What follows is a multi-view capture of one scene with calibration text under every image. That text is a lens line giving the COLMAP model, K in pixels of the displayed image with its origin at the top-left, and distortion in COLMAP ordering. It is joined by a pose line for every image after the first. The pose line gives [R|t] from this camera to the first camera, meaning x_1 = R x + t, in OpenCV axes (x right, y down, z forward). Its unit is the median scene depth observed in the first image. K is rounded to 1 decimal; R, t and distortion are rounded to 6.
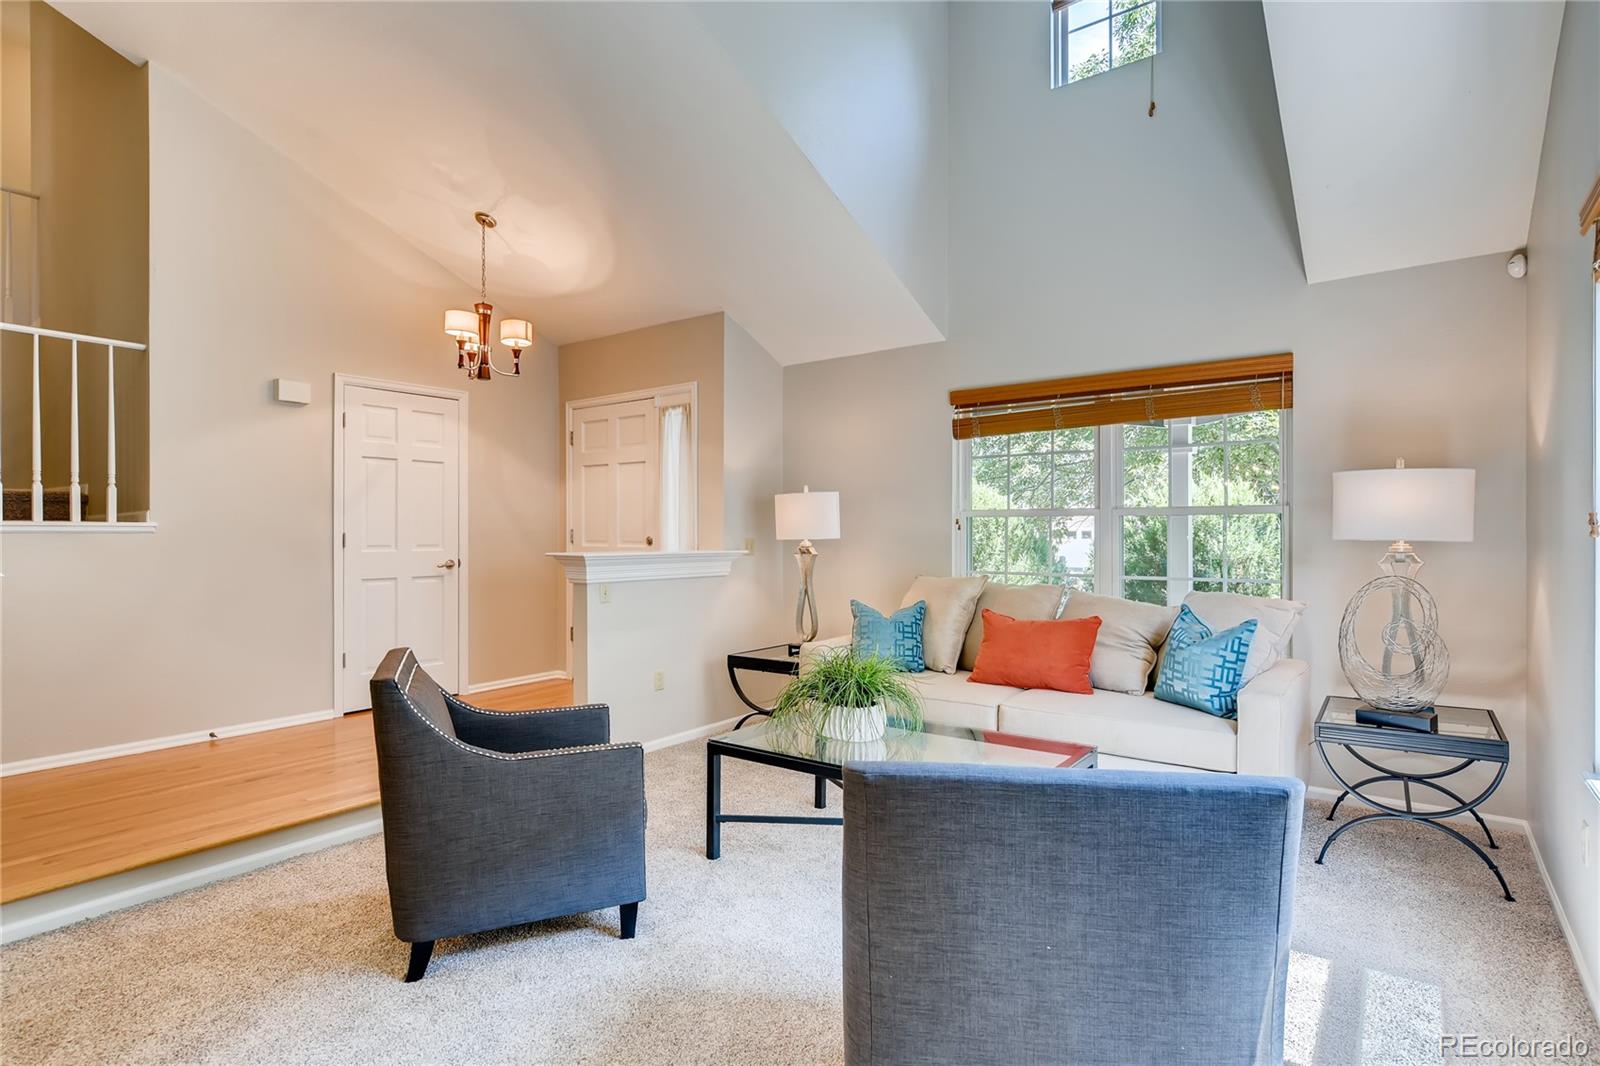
lens RADIAL K [[792.9, 0, 800.0], [0, 792.9, 533.0], [0, 0, 1]] dist [-0.002268, -0.000243]
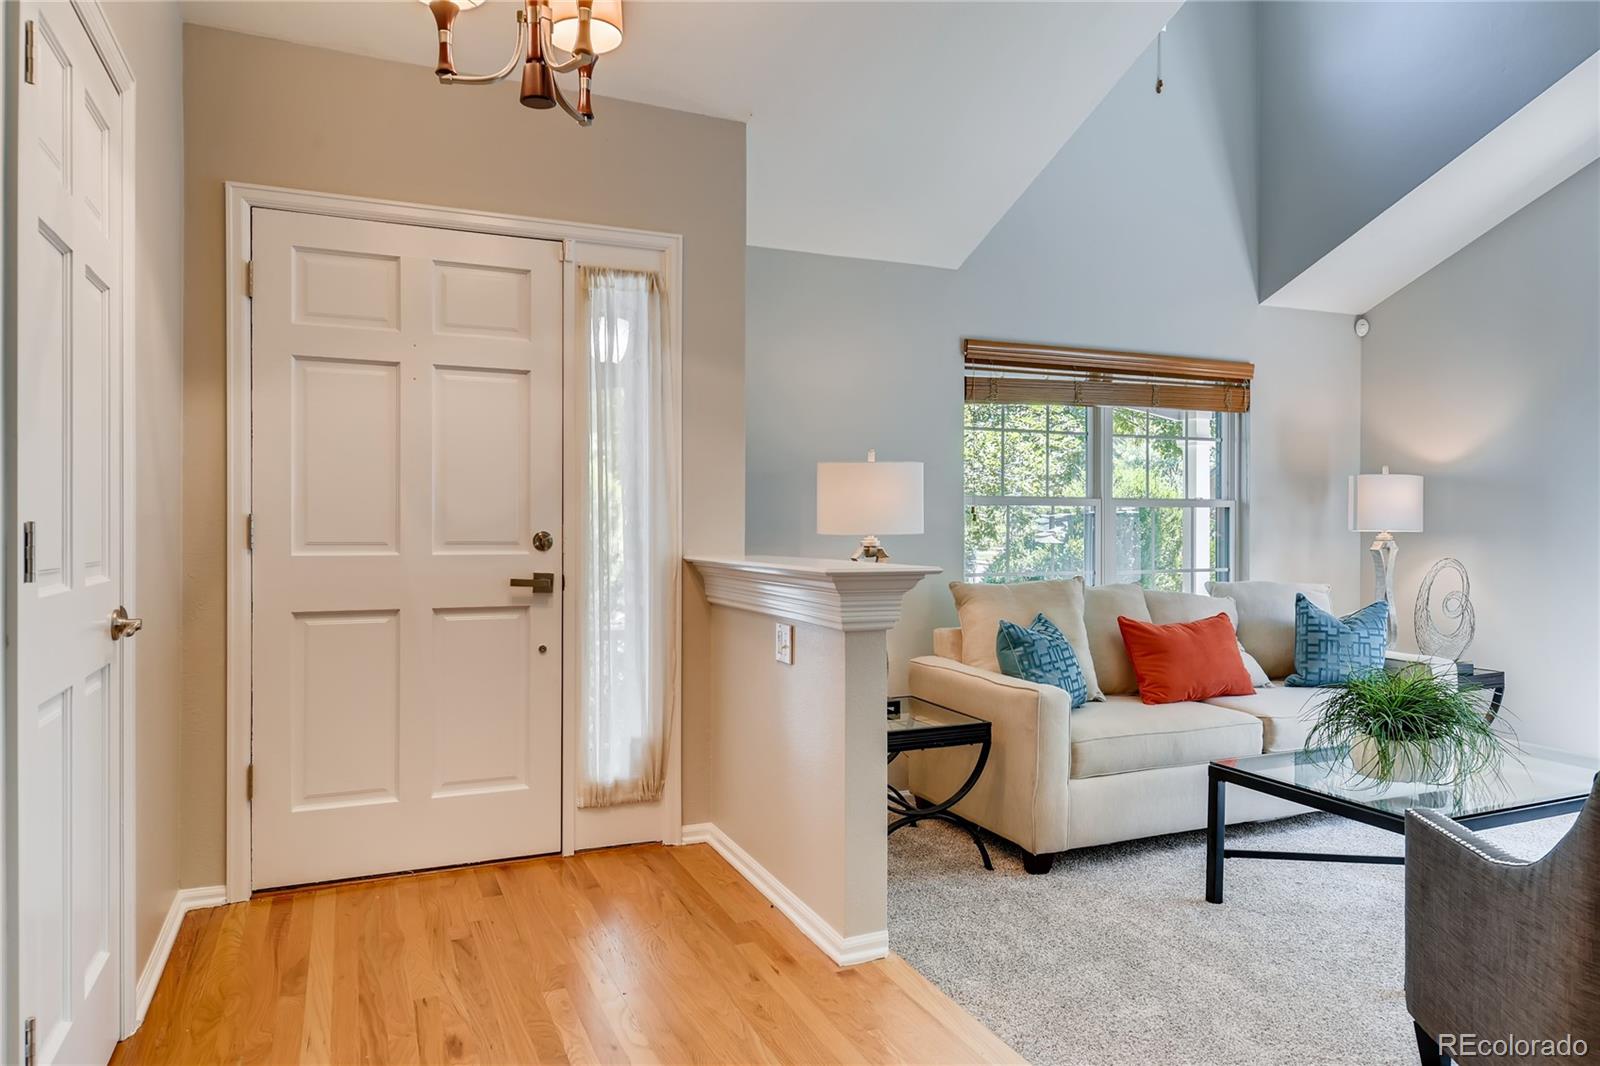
lens RADIAL K [[1151.0, 0, 800.0], [0, 1151.0, 533.0], [0, 0, 1]] dist [0.005199, 0.000280]
pose [[0.434403, -0.005010, 0.900705, -0.869035], [0.004006, 0.999985, 0.003630, 0.001617], [-0.900710, 0.002032, 0.434417, 0.672892]]
